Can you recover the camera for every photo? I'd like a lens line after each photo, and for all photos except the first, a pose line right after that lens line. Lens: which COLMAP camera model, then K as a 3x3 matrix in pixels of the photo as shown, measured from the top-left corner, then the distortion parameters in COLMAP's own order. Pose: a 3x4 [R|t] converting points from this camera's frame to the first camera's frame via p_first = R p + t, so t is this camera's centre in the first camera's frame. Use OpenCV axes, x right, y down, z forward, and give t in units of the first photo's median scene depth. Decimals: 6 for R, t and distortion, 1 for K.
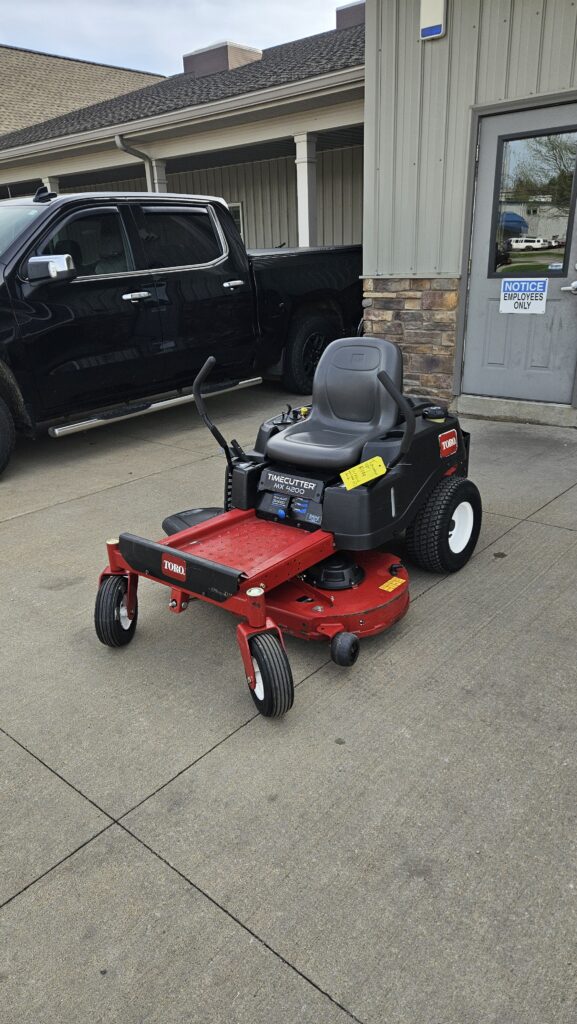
lens RADIAL K [[695.4, 0, 289.9], [0, 695.4, 519.9], [0, 0, 1]] dist [0.087650, -0.070685]
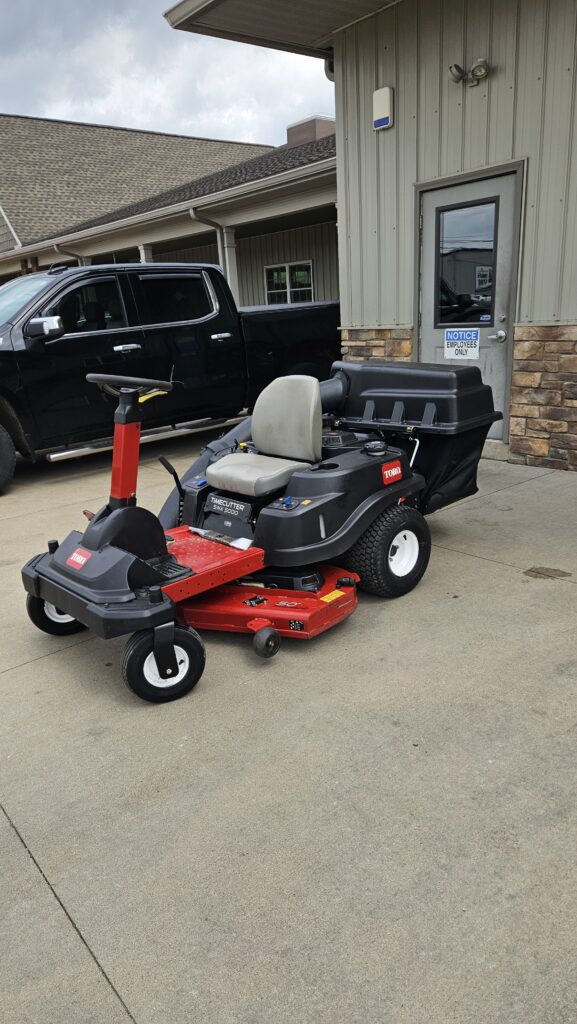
lens RADIAL K [[695.4, 0, 287.8], [0, 695.4, 521.2], [0, 0, 1]] dist [0.087650, -0.070685]
pose [[0.984593, 0.032174, -0.171877, 0.237686], [-0.042336, 0.997545, -0.055790, 0.035024], [0.169660, 0.062207, 0.983537, -0.117318]]
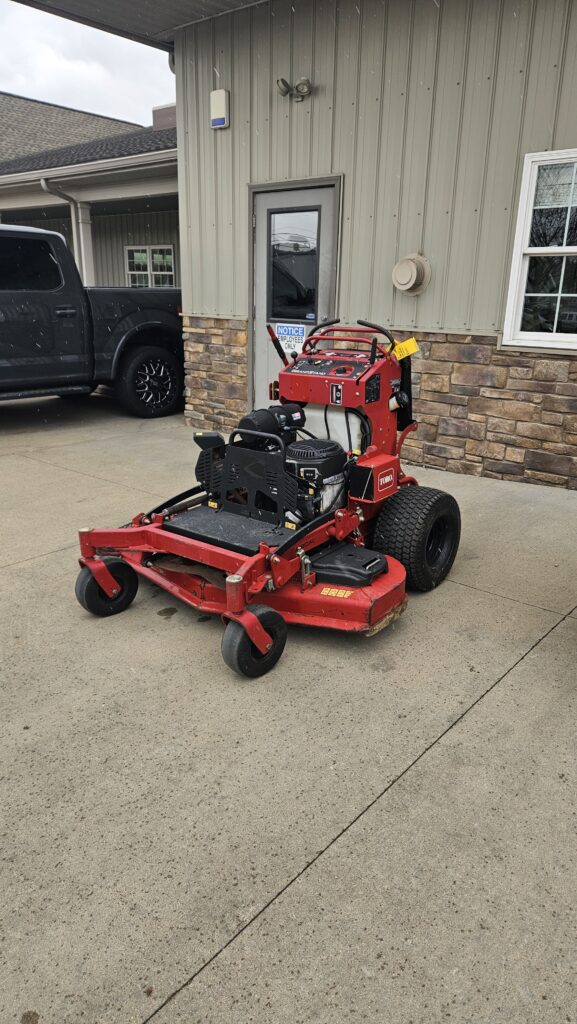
lens RADIAL K [[695.4, 0, 302.8], [0, 695.4, 509.1], [0, 0, 1]] dist [0.087650, -0.070685]
pose [[0.998099, 0.053784, 0.030091, 0.303775], [-0.051645, 0.996359, -0.067836, 0.049151], [-0.033630, 0.066153, 0.997243, -0.160024]]
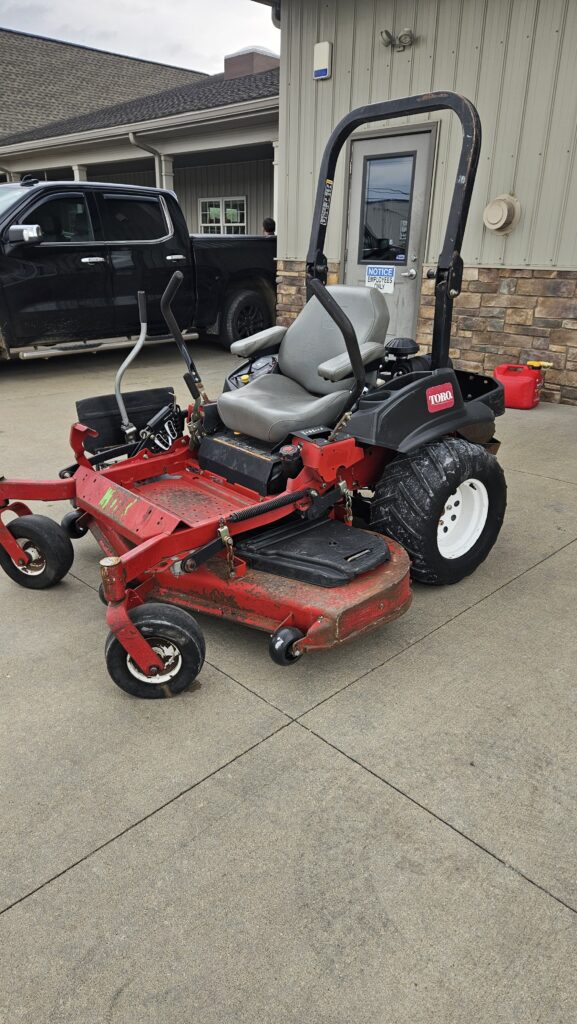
lens RADIAL K [[695.4, 0, 283.3], [0, 695.4, 520.5], [0, 0, 1]] dist [0.087650, -0.070685]
pose [[0.995158, 0.079640, -0.057604, 0.240569], [-0.079304, 0.996818, 0.008102, 0.123148], [0.058066, -0.003494, 0.998307, -0.291479]]
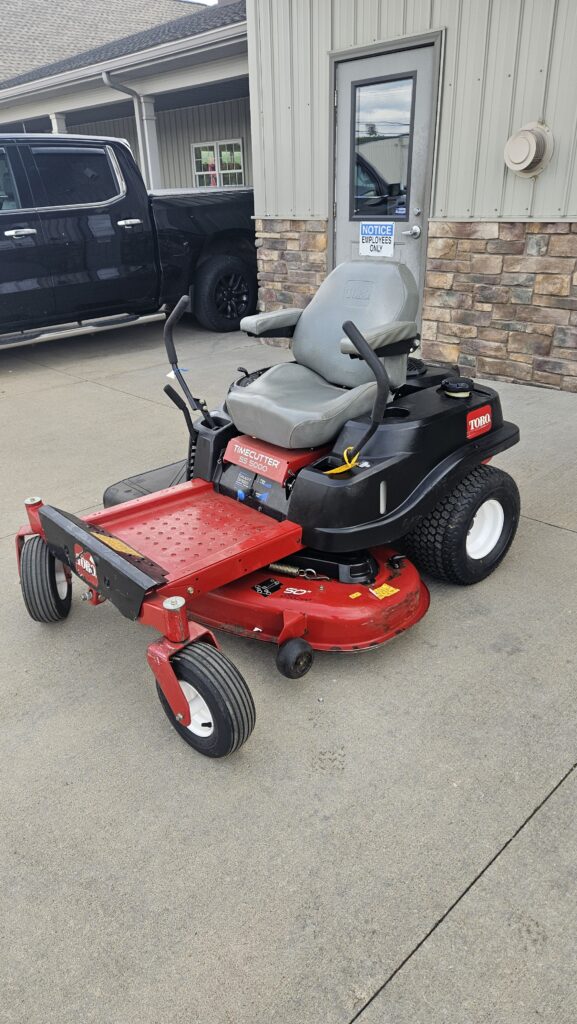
lens RADIAL K [[695.4, 0, 280.6], [0, 695.4, 516.1], [0, 0, 1]] dist [0.087650, -0.070685]
pose [[0.993860, 0.052605, -0.097336, 0.286014], [-0.045467, 0.996210, 0.074157, 0.023514], [0.100868, -0.069276, 0.992485, -0.087421]]
